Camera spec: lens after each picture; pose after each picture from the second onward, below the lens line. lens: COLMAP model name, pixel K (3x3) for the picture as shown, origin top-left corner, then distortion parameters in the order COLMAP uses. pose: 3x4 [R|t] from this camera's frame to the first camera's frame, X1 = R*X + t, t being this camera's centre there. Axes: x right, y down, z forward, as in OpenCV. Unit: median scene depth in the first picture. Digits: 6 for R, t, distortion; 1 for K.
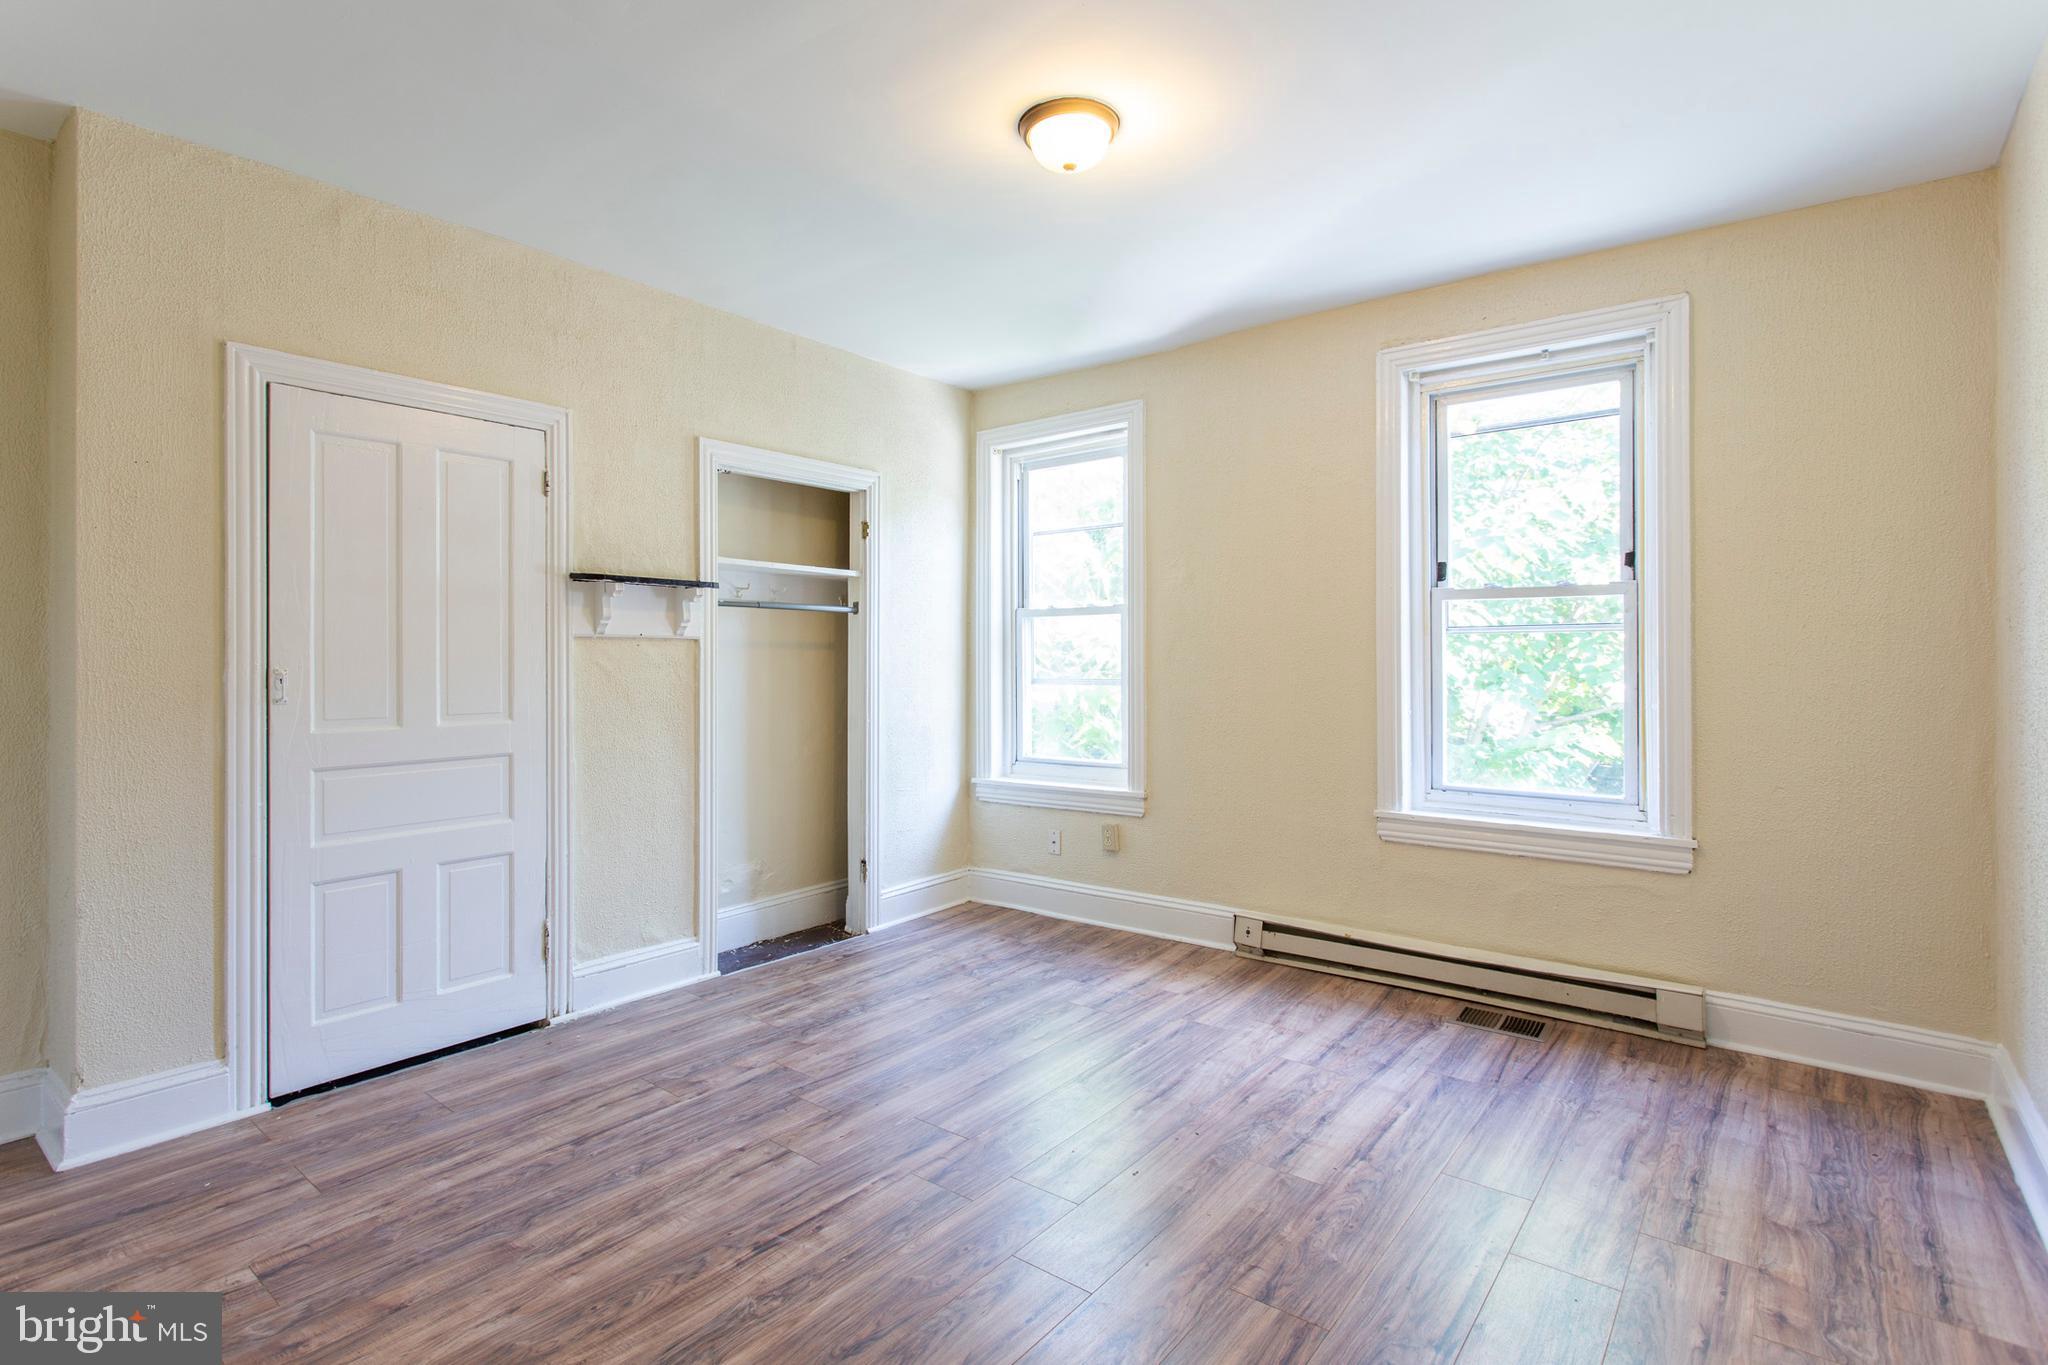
lens RADIAL K [[987.2, 0, 979.1], [0, 987.2, 667.4], [0, 0, 1]] dist [0.001463, 0.002574]
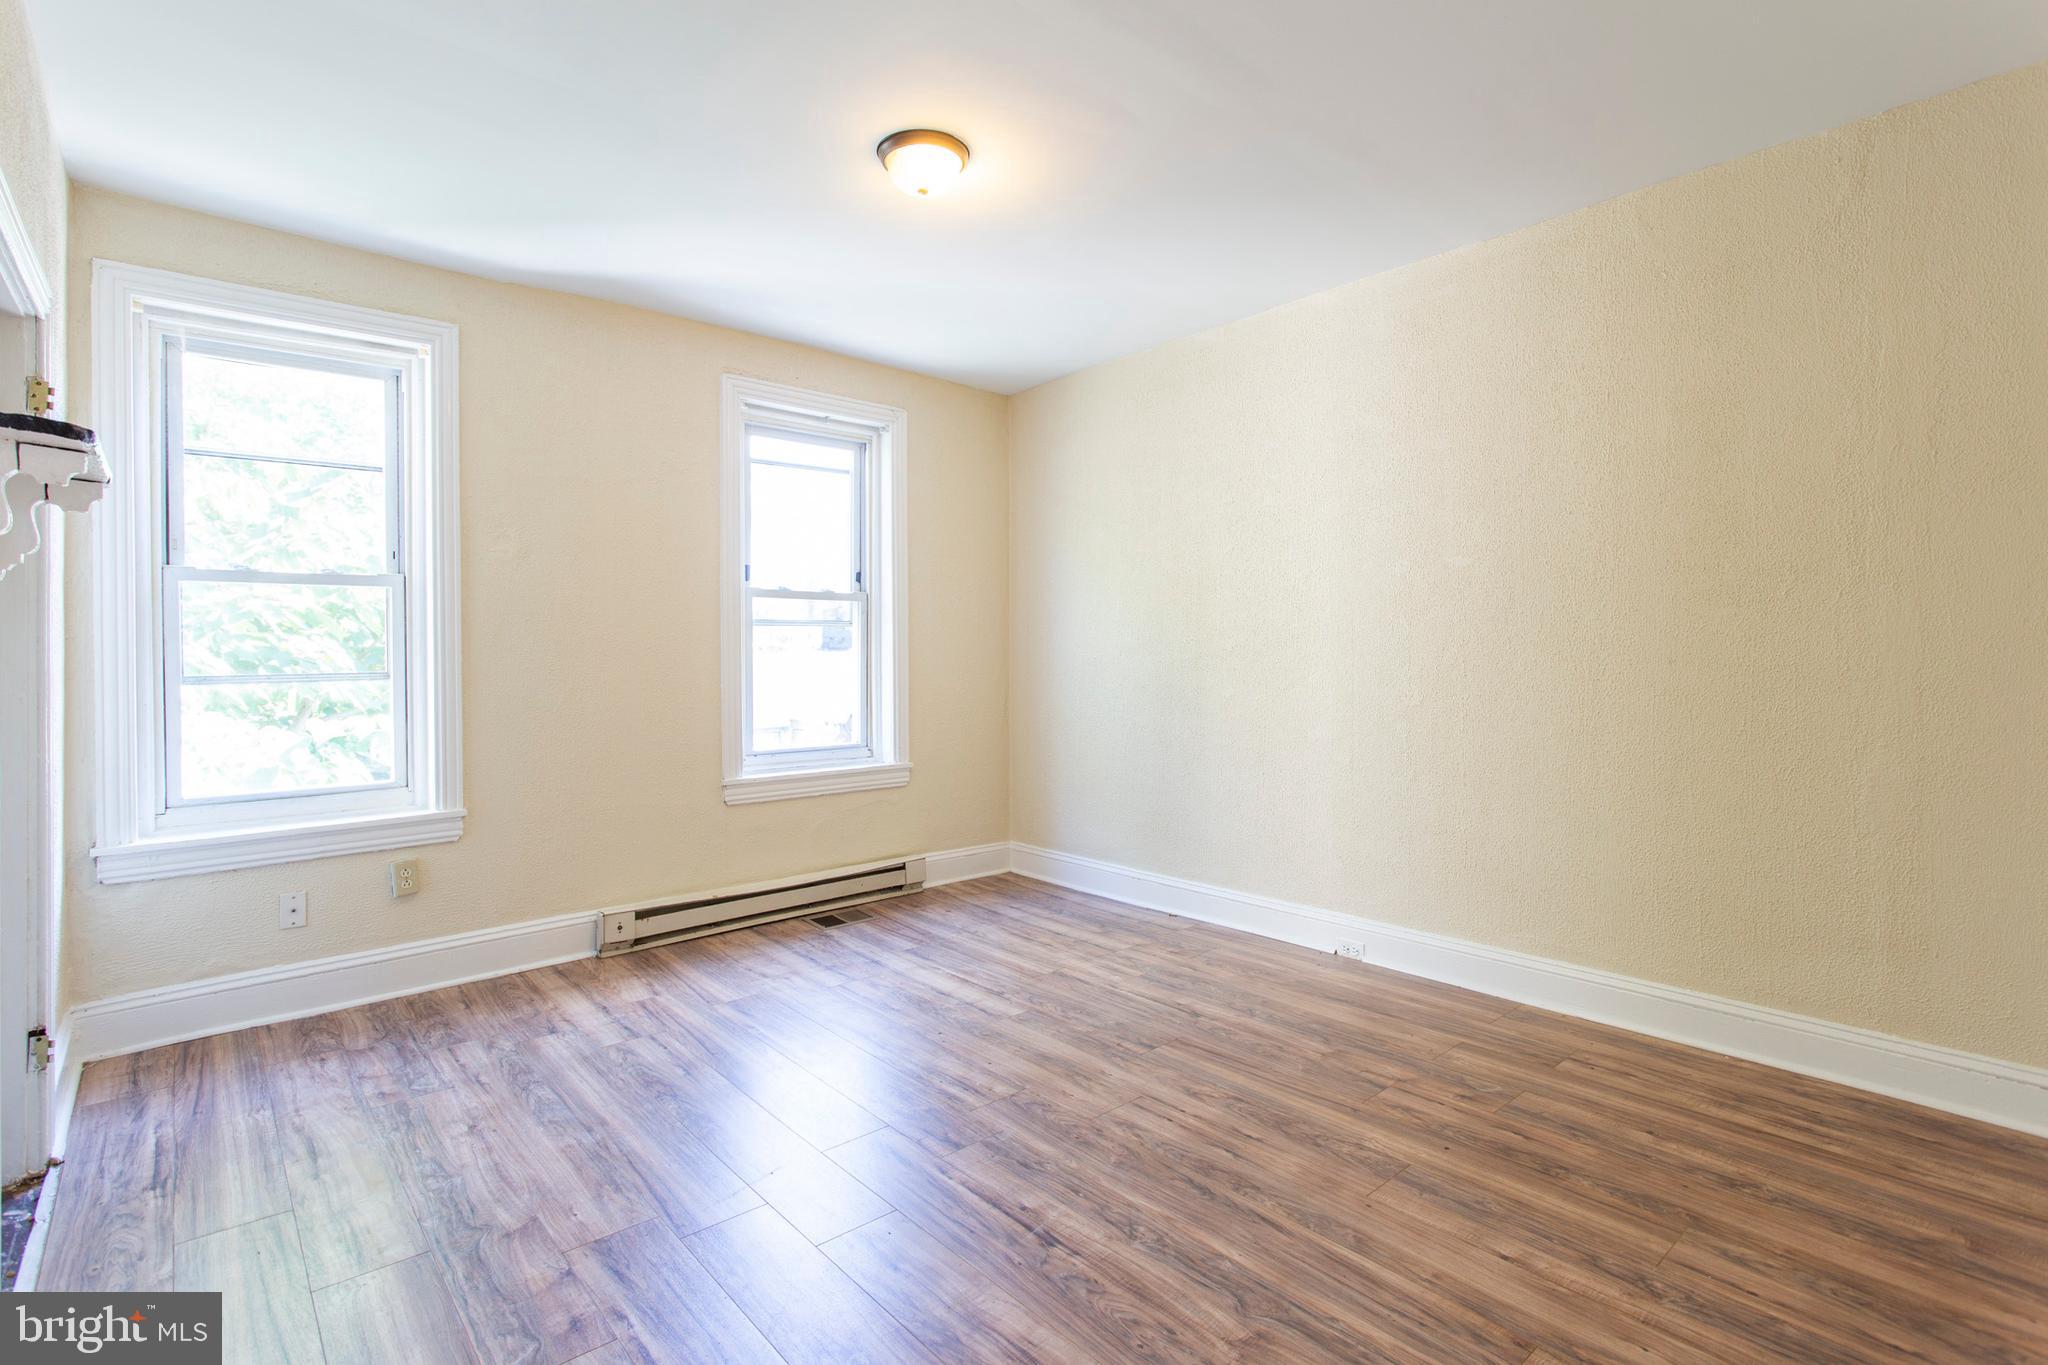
lens RADIAL K [[987.2, 0, 1016.3], [0, 987.2, 668.9], [0, 0, 1]] dist [0.001463, 0.002574]
pose [[0.159620, -0.016579, 0.987039, -0.691102], [0.013052, 0.999807, 0.014683, 0.005796], [-0.987092, 0.010539, 0.159805, 0.513134]]
